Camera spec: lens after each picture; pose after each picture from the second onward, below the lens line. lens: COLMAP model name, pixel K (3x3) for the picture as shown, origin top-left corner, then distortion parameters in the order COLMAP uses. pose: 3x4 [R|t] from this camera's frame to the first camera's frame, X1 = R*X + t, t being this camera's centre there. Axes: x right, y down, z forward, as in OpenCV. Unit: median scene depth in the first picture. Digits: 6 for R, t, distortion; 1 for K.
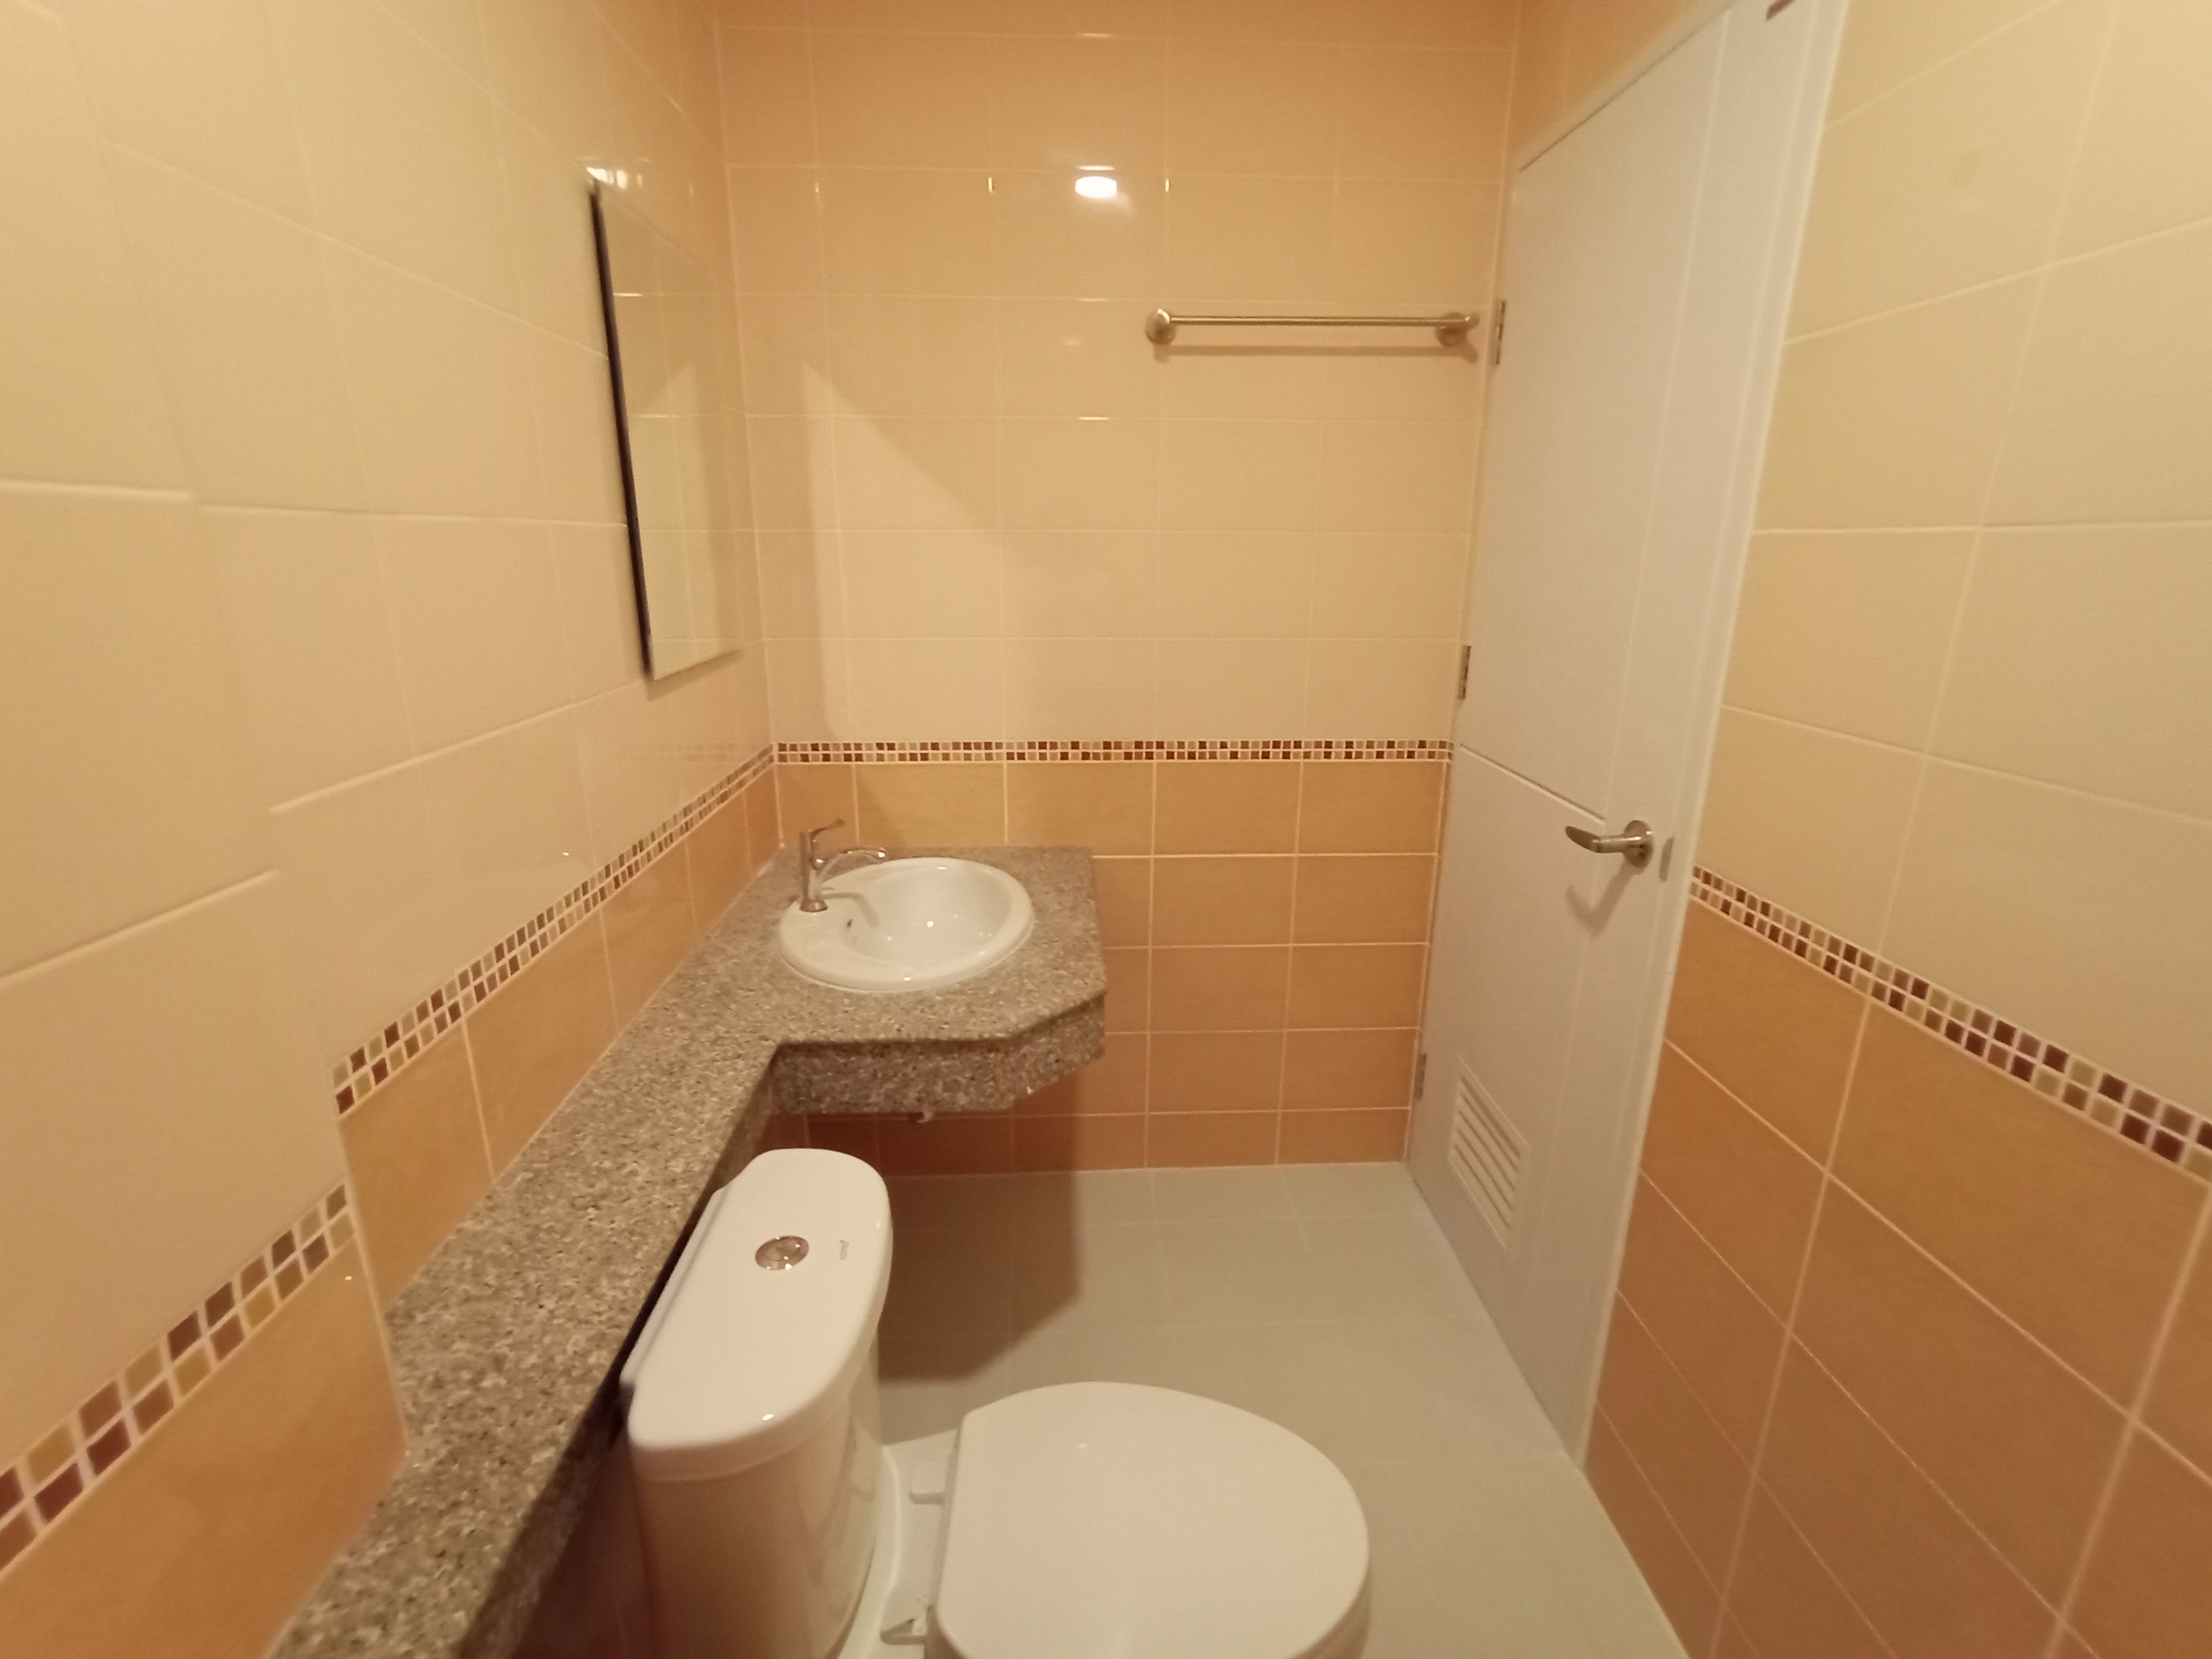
lens RADIAL K [[978.4, 0, 1106.0], [0, 978.4, 829.5], [0, 0, 1]] dist [-0.023217, 0.019113]
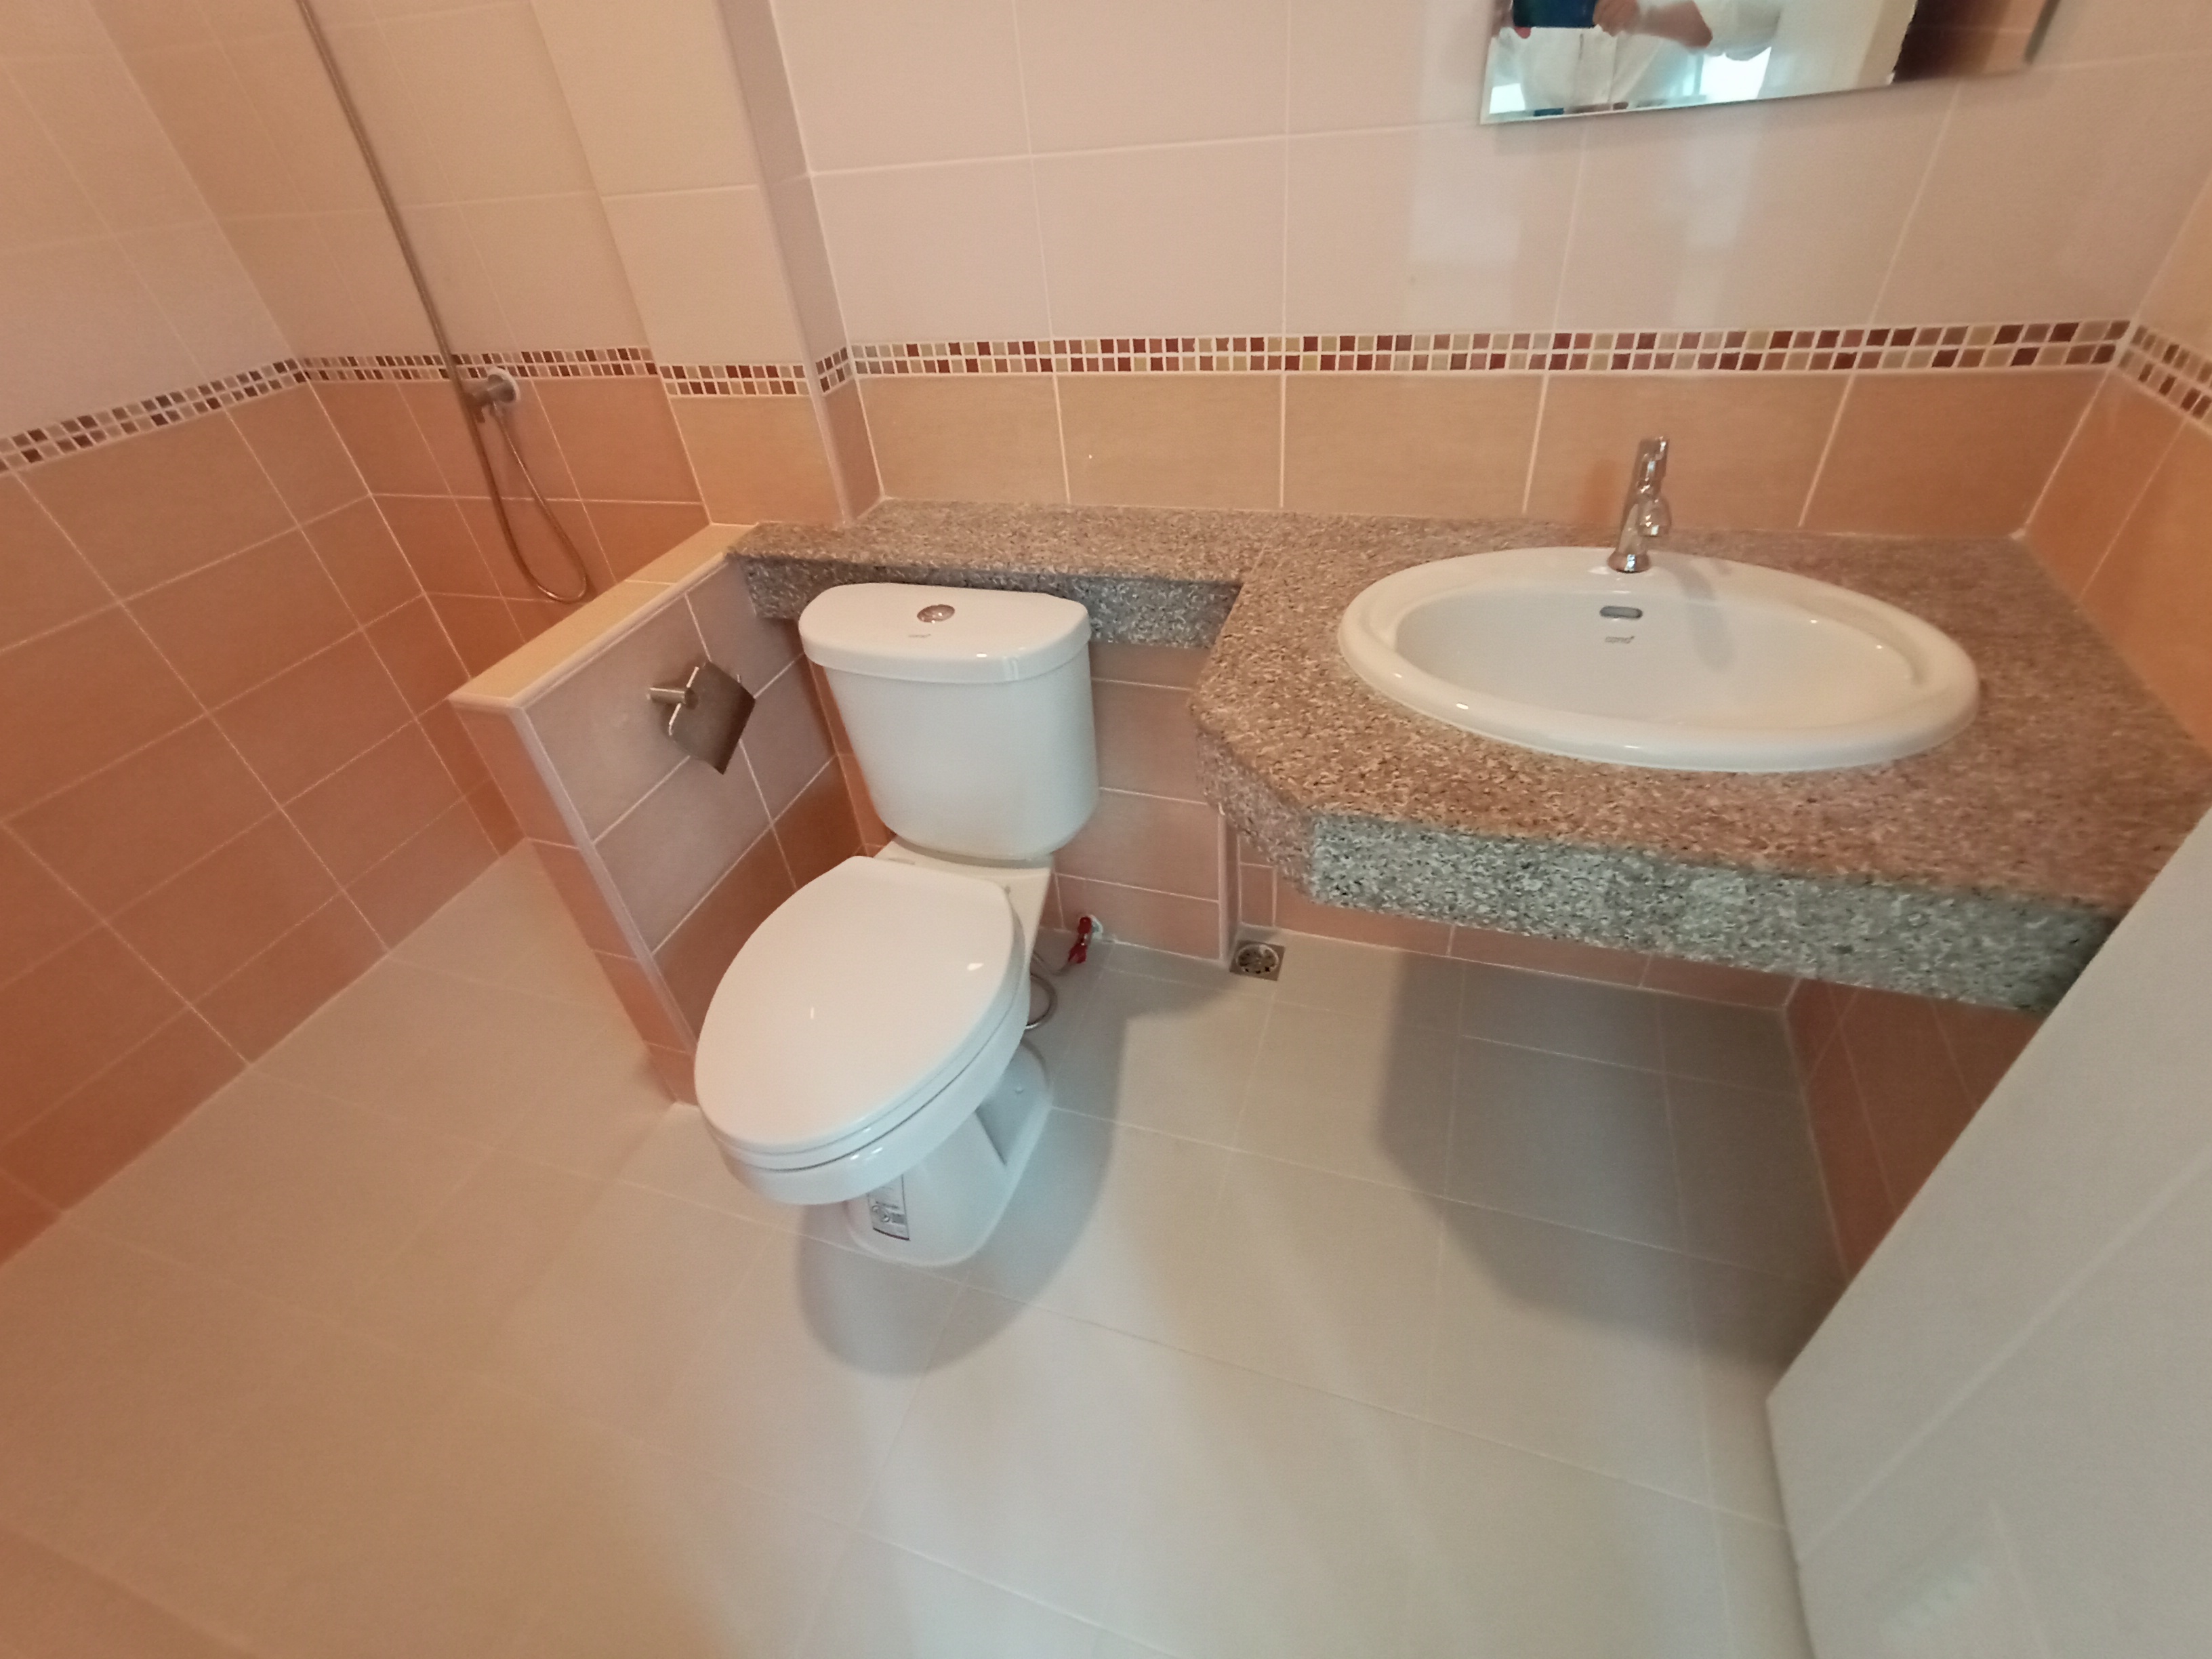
lens RADIAL K [[978.4, 0, 1106.0], [0, 978.4, 829.5], [0, 0, 1]] dist [-0.023217, 0.019113]
pose [[-0.363576, 0.601857, -0.711042, 0.659493], [-0.172939, 0.706402, 0.686359, -0.296556], [0.915371, 0.372510, -0.152746, 1.389948]]
